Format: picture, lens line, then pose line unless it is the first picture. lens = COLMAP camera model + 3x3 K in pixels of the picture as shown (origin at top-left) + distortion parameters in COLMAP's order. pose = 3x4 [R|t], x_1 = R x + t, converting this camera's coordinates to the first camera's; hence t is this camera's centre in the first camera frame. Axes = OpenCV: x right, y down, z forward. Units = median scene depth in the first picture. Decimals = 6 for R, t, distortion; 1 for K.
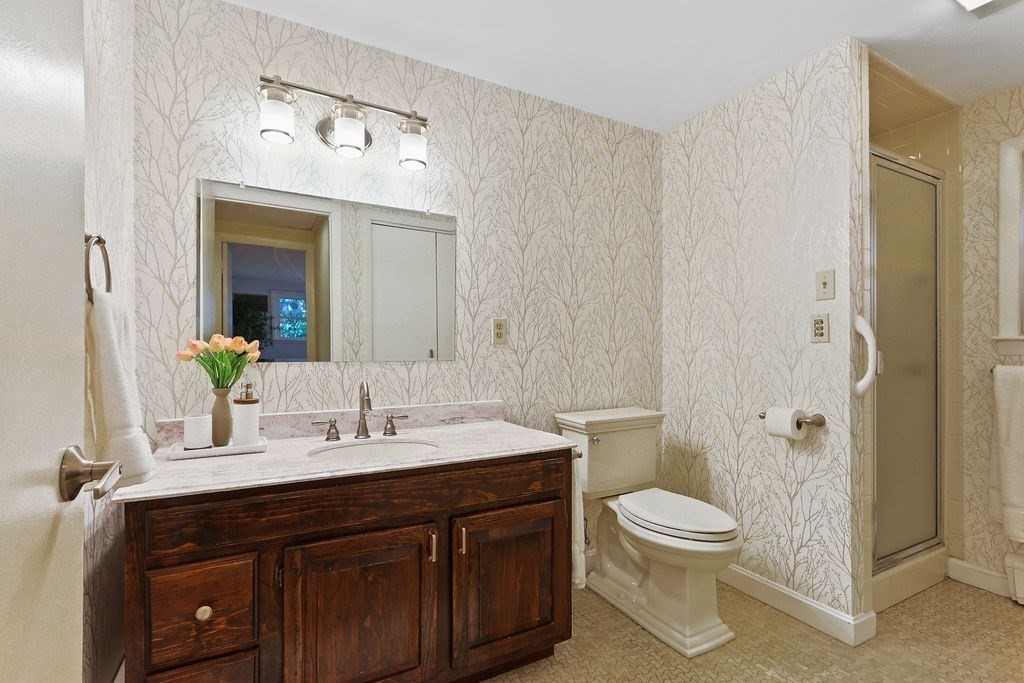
lens RADIAL K [[473.9, 0, 511.0], [0, 473.9, 342.8], [0, 0, 1]] dist [-0.004043, 0.004850]
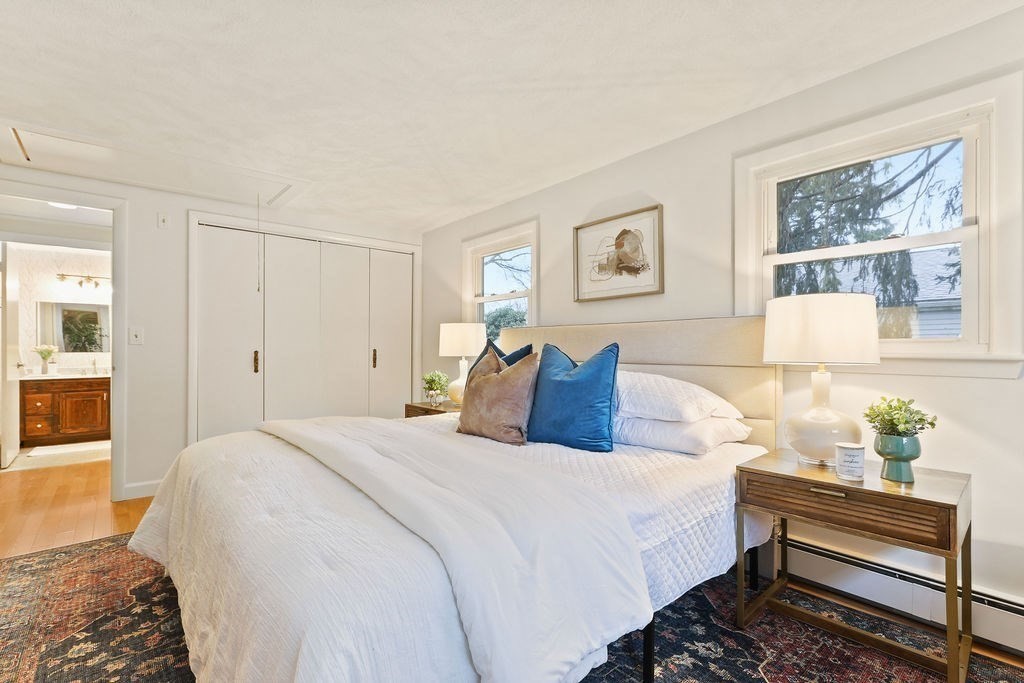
lens RADIAL K [[473.9, 0, 512.2], [0, 473.9, 346.3], [0, 0, 1]] dist [-0.004043, 0.004850]
pose [[0.980146, -0.004383, 0.198230, 2.201604], [0.003197, 0.999975, 0.006305, -0.017934], [-0.198252, -0.005546, 0.980135, -3.304454]]
